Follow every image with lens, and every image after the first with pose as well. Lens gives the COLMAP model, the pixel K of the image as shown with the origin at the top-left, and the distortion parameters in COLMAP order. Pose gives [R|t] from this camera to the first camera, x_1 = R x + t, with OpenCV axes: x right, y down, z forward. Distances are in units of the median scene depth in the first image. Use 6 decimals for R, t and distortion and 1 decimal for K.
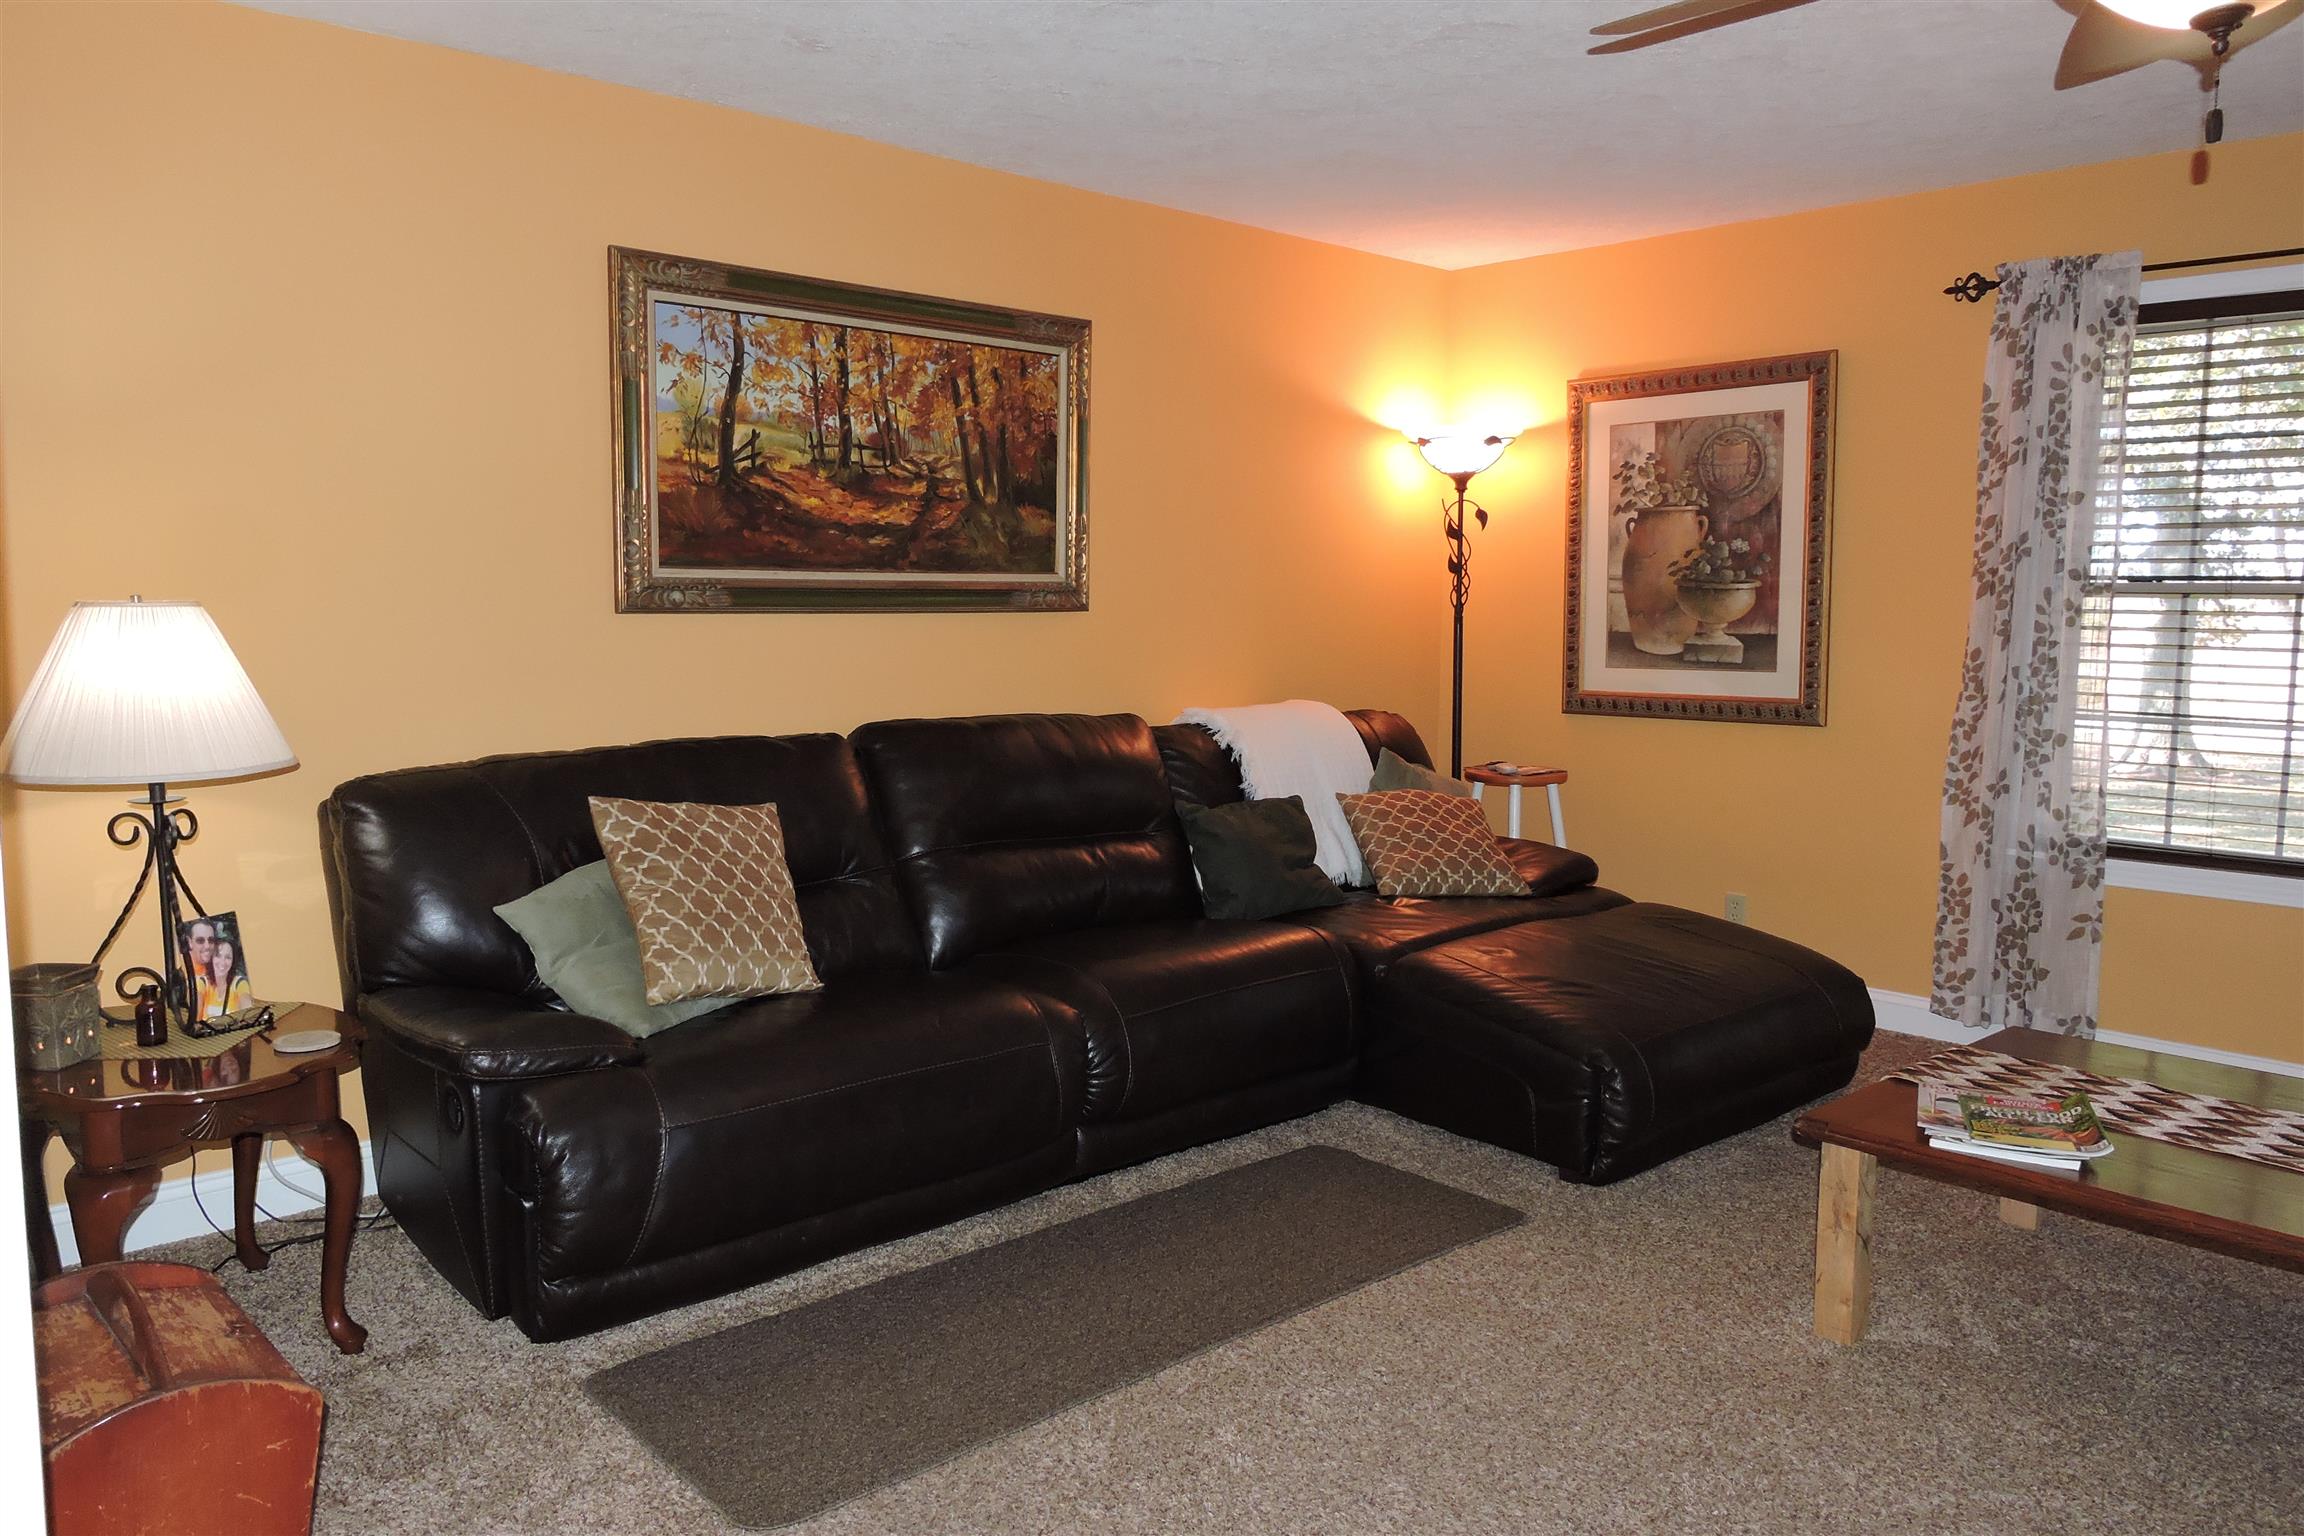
lens RADIAL K [[1649.2, 0, 1146.8], [0, 1649.2, 775.8], [0, 0, 1]] dist [-0.013926, 0.004994]
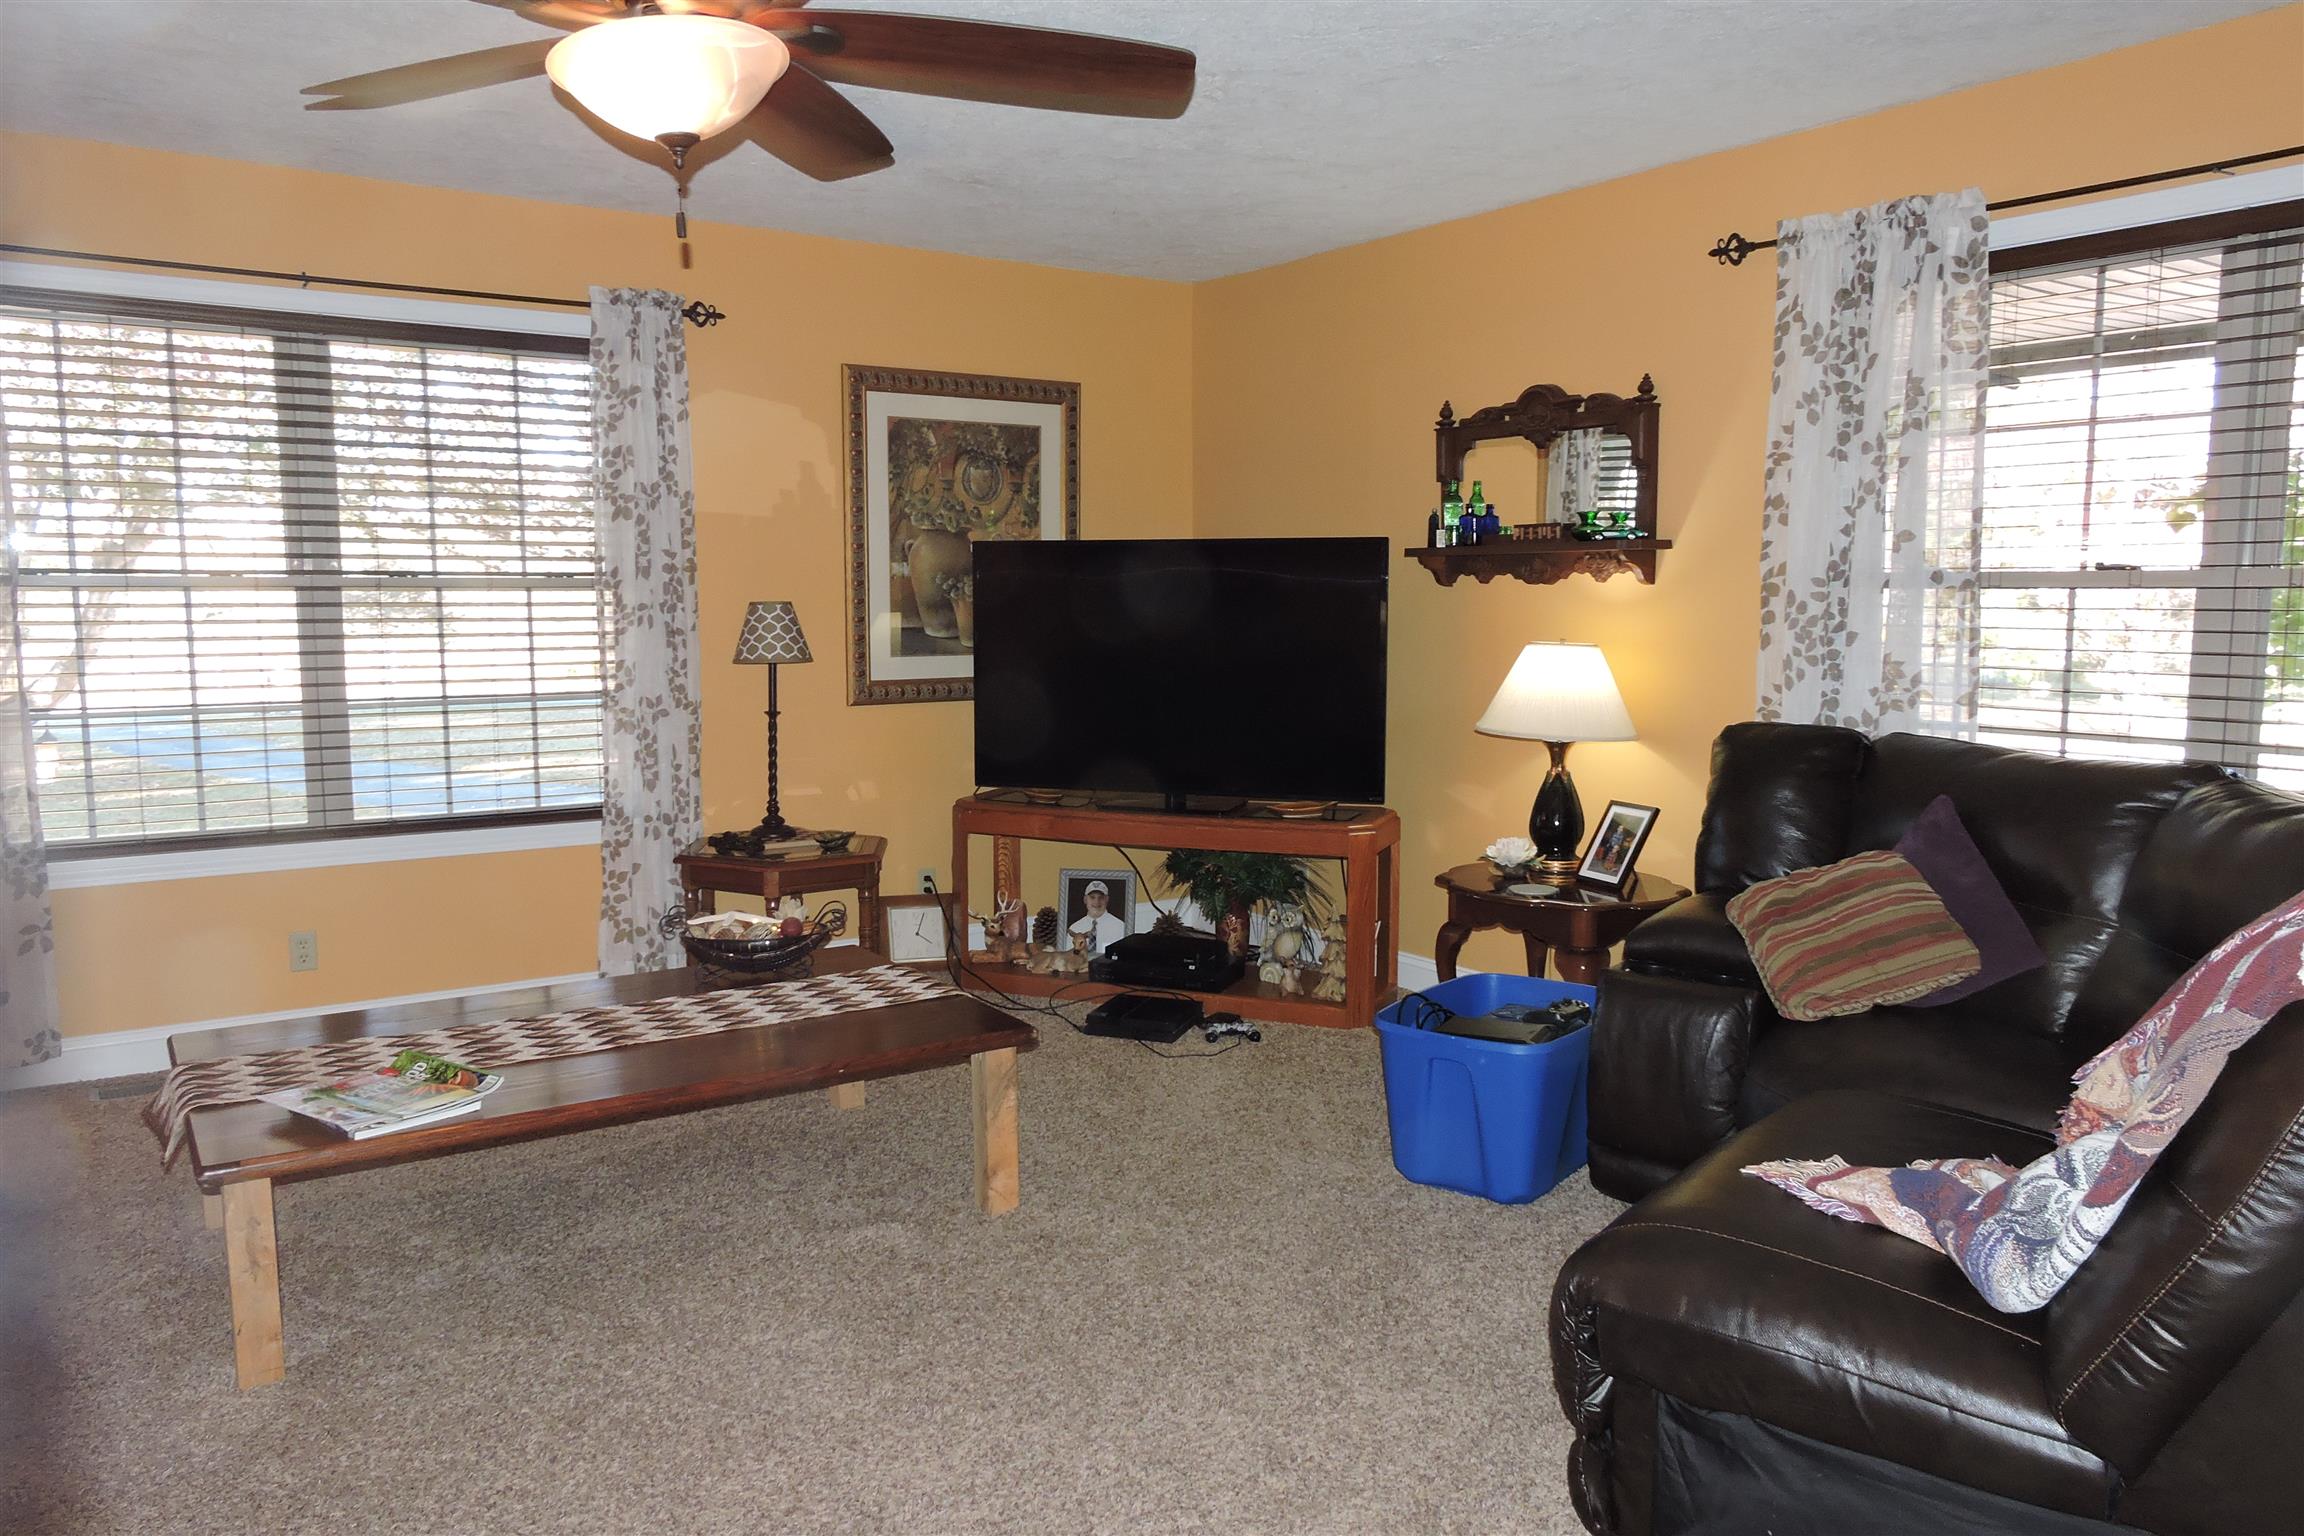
lens RADIAL K [[1571.7, 0, 1150.2], [0, 1571.7, 776.2], [0, 0, 1]] dist [-0.025345, 0.000578]
pose [[0.141765, -0.111057, 0.983651, -0.221106], [0.101528, 0.990078, 0.097151, -0.023506], [-0.984680, 0.086095, 0.151634, 0.236252]]
